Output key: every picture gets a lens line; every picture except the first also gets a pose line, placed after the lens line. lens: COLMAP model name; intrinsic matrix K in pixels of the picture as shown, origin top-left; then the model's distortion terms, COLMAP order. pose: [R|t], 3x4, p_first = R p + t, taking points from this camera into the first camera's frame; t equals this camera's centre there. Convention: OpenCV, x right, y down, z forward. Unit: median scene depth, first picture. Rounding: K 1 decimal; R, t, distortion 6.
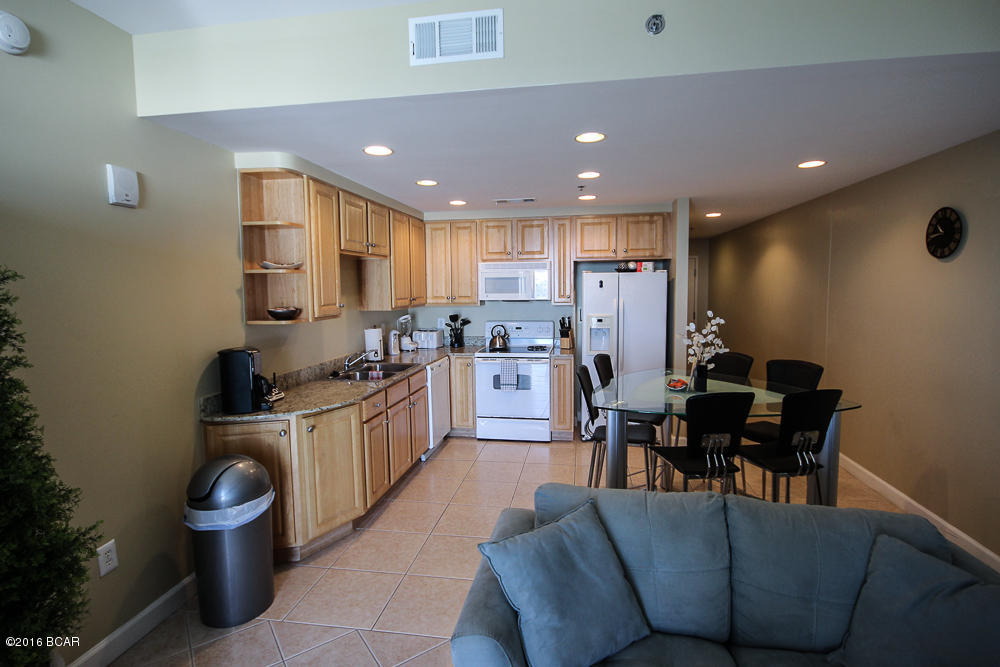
lens RADIAL K [[496.2, 0, 503.0], [0, 496.2, 328.8], [0, 0, 1]] dist [0.001954, -0.002294]
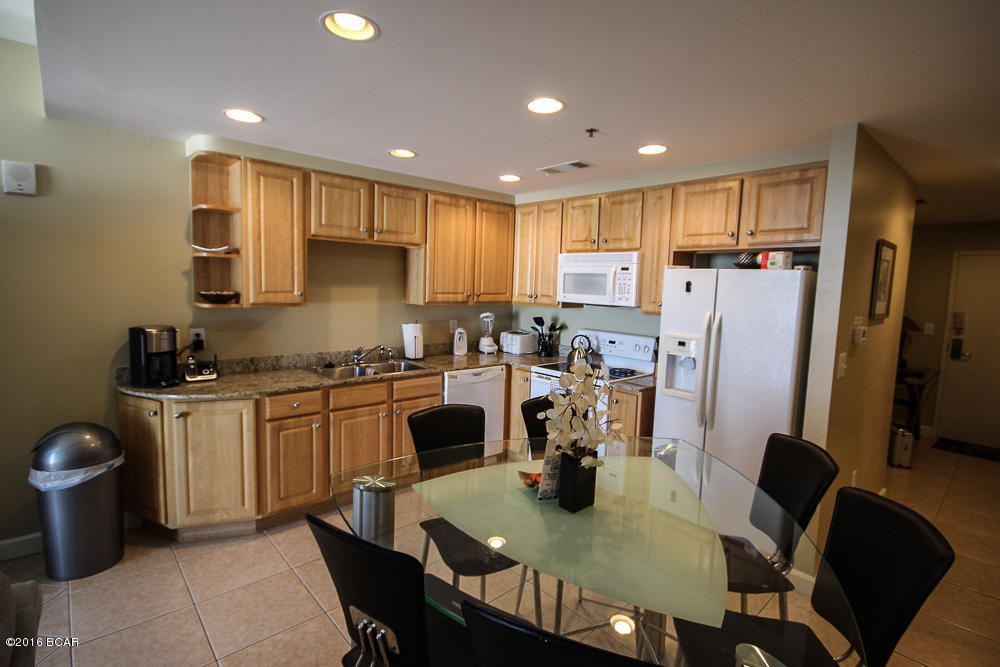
lens RADIAL K [[487.9, 0, 503.9], [0, 487.9, 330.1], [0, 0, 1]] dist [0.013417, -0.000587]
pose [[0.781768, 0.099539, -0.615574, 0.638488], [-0.095176, 0.994658, 0.039965, -0.059913], [0.616263, 0.027345, 0.787065, 0.578838]]
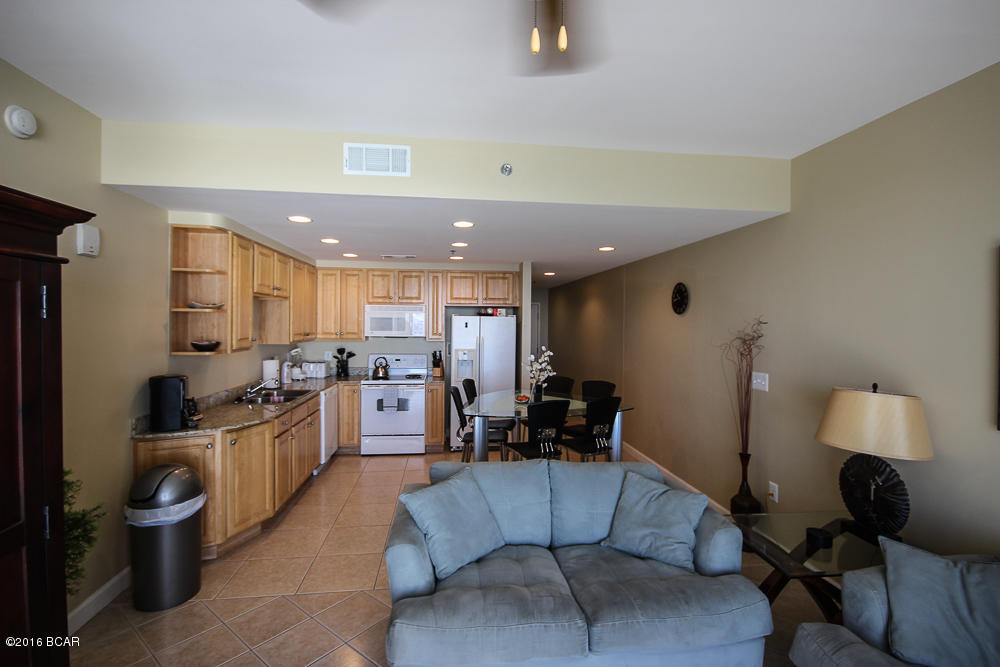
lens RADIAL K [[463.3, 0, 503.0], [0, 463.3, 328.6], [0, 0, 1]] dist [0.003646, -0.006232]
pose [[0.958779, 0.018115, 0.283575, -0.078776], [0.002897, 0.997291, -0.073503, 0.011054], [-0.284139, 0.071294, 0.956129, -0.256641]]
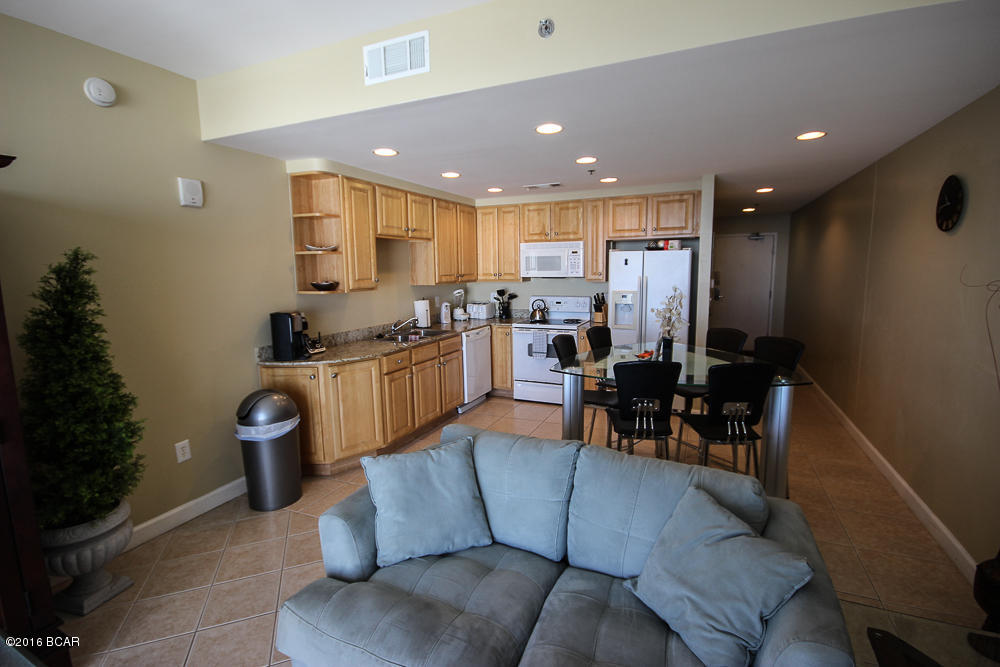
lens RADIAL K [[463.3, 0, 503.8], [0, 463.3, 329.6], [0, 0, 1]] dist [0.003646, -0.006232]
pose [[0.968052, 0.032155, -0.248678, 0.309070], [-0.019119, 0.998322, 0.054663, 0.007751], [0.250018, -0.048162, 0.967043, -0.045510]]
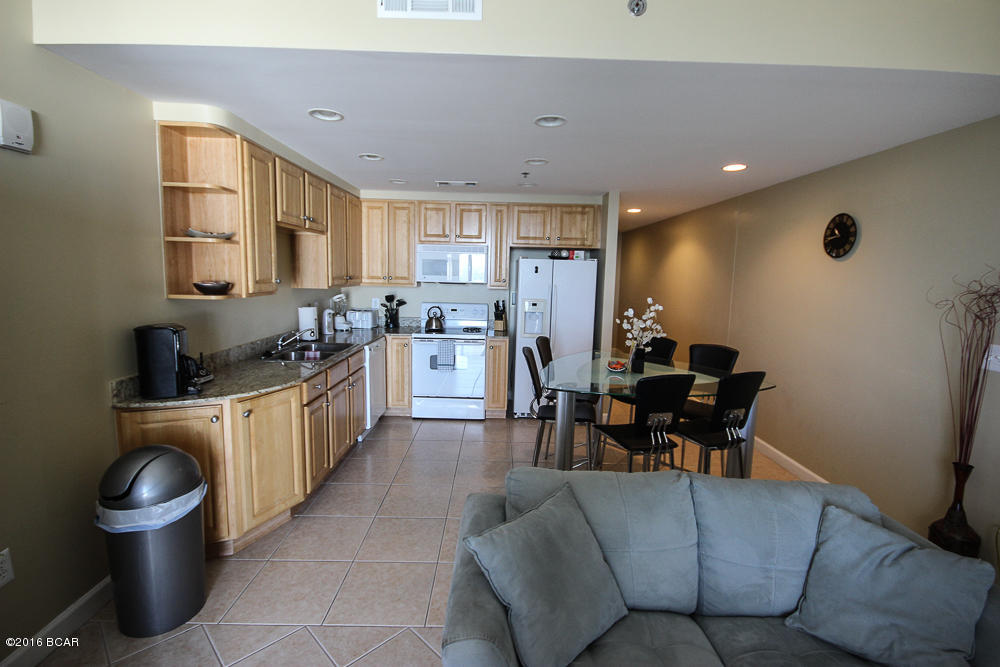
lens RADIAL K [[463.3, 0, 503.0], [0, 463.3, 329.7], [0, 0, 1]] dist [0.003646, -0.006232]
pose [[0.984110, 0.016038, 0.176836, -0.068514], [-0.022897, 0.999060, 0.036814, 0.002660], [-0.176079, -0.040278, 0.983552, 0.070332]]
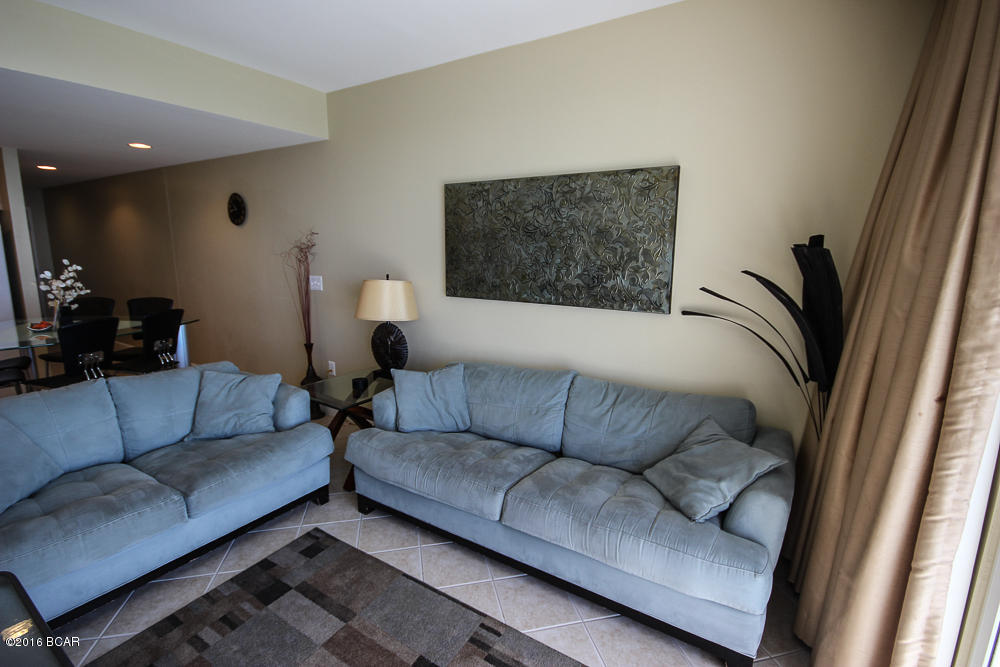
lens RADIAL K [[463.3, 0, 503.9], [0, 463.3, 329.1], [0, 0, 1]] dist [0.003646, -0.006232]
pose [[0.390261, -0.145791, 0.909088, -0.198085], [0.060036, 0.989312, 0.132884, 0.043688], [-0.918745, 0.002719, 0.394842, -0.389661]]
